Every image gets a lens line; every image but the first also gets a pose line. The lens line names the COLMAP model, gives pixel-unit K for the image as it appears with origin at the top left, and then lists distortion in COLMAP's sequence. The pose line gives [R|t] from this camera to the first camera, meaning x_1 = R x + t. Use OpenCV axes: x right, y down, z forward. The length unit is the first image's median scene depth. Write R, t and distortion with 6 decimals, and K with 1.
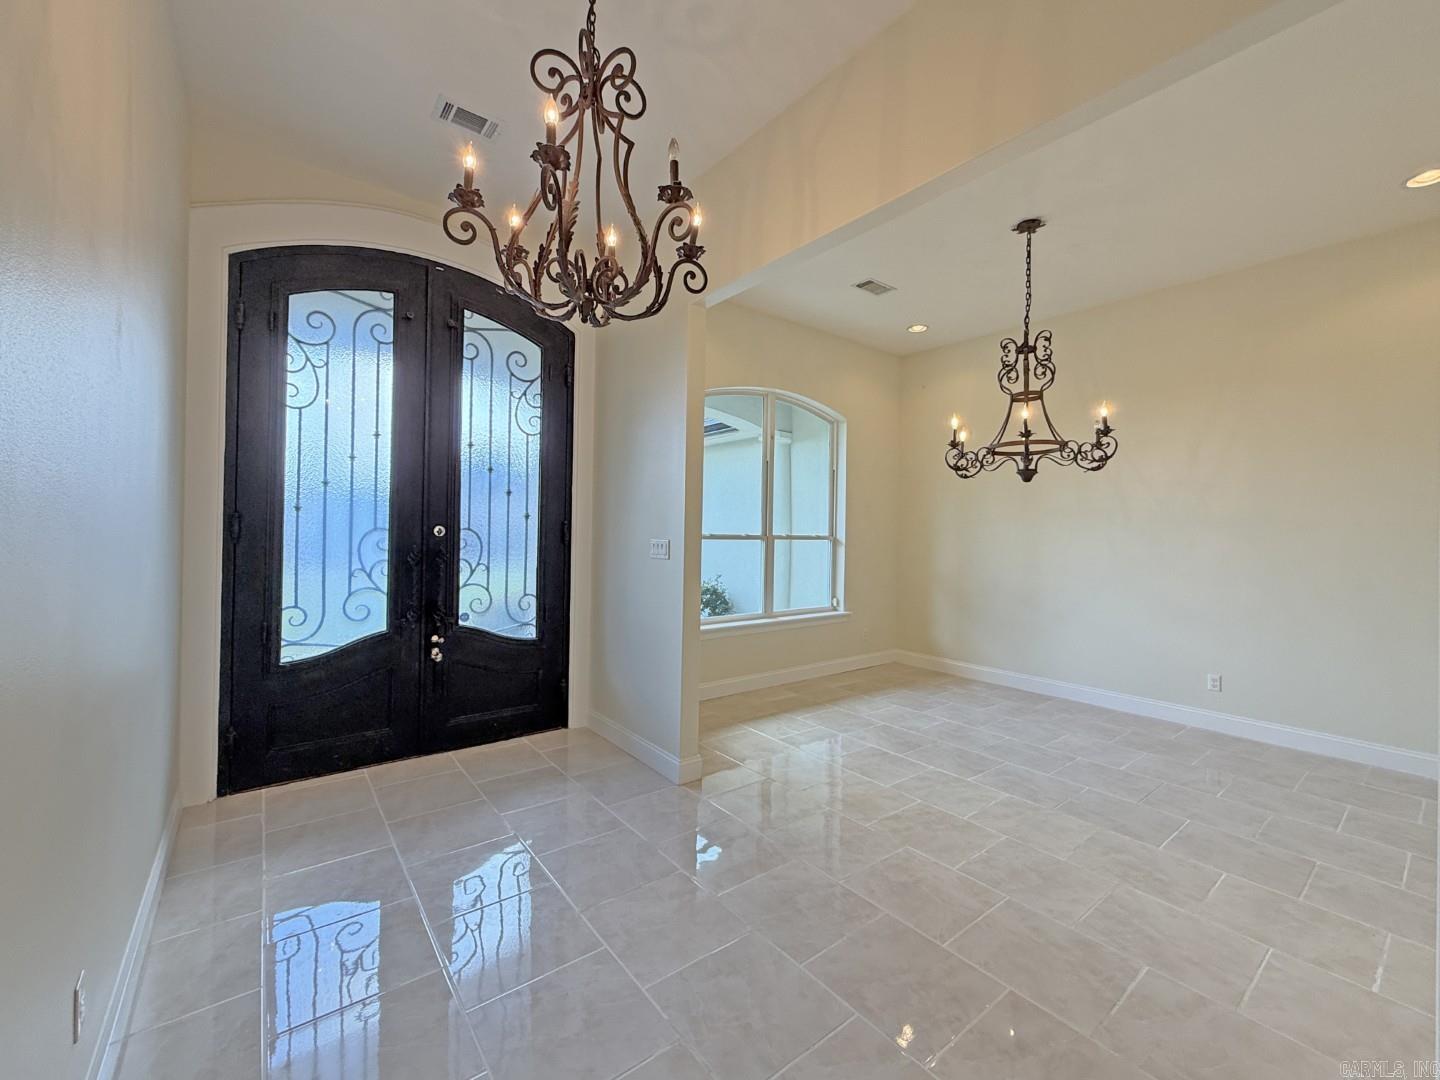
lens RADIAL K [[587.7, 0, 720.0], [0, 587.7, 540.0], [0, 0, 1]] dist [-0.008130, -0.000119]
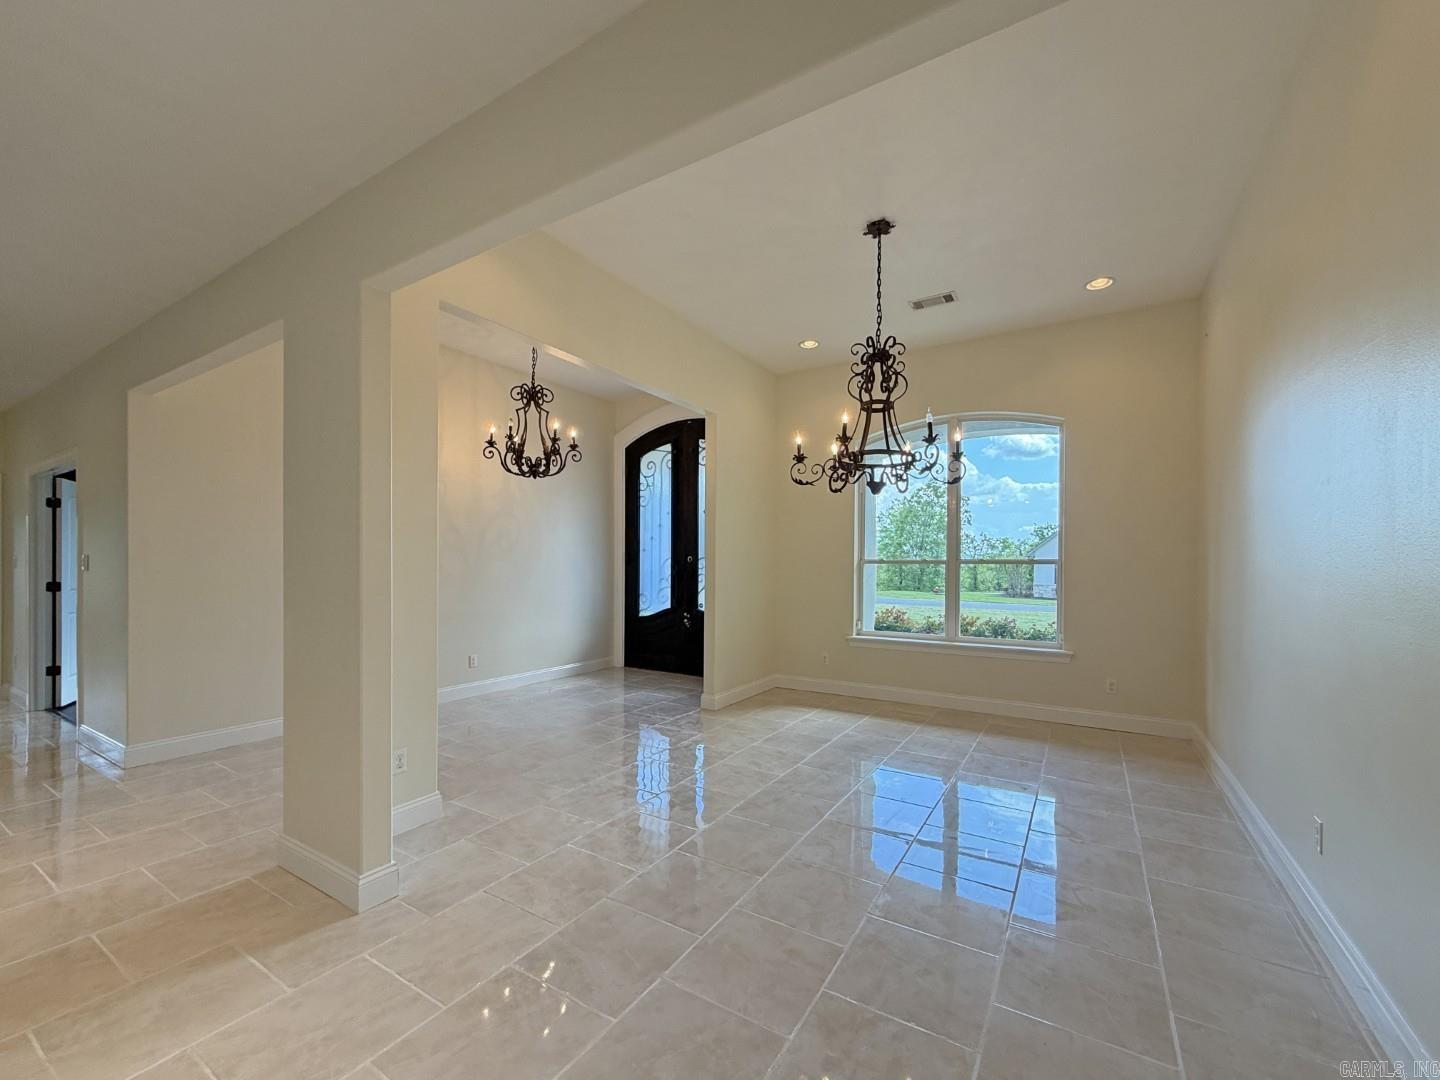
lens RADIAL K [[593.7, 0, 717.3], [0, 593.7, 564.5], [0, 0, 1]] dist [-0.001531, -0.000113]
pose [[0.348684, -0.010581, -0.937181, 1.387023], [-0.010447, 0.999830, -0.015175, 0.032787], [0.937182, 0.015082, 0.348514, 0.412818]]
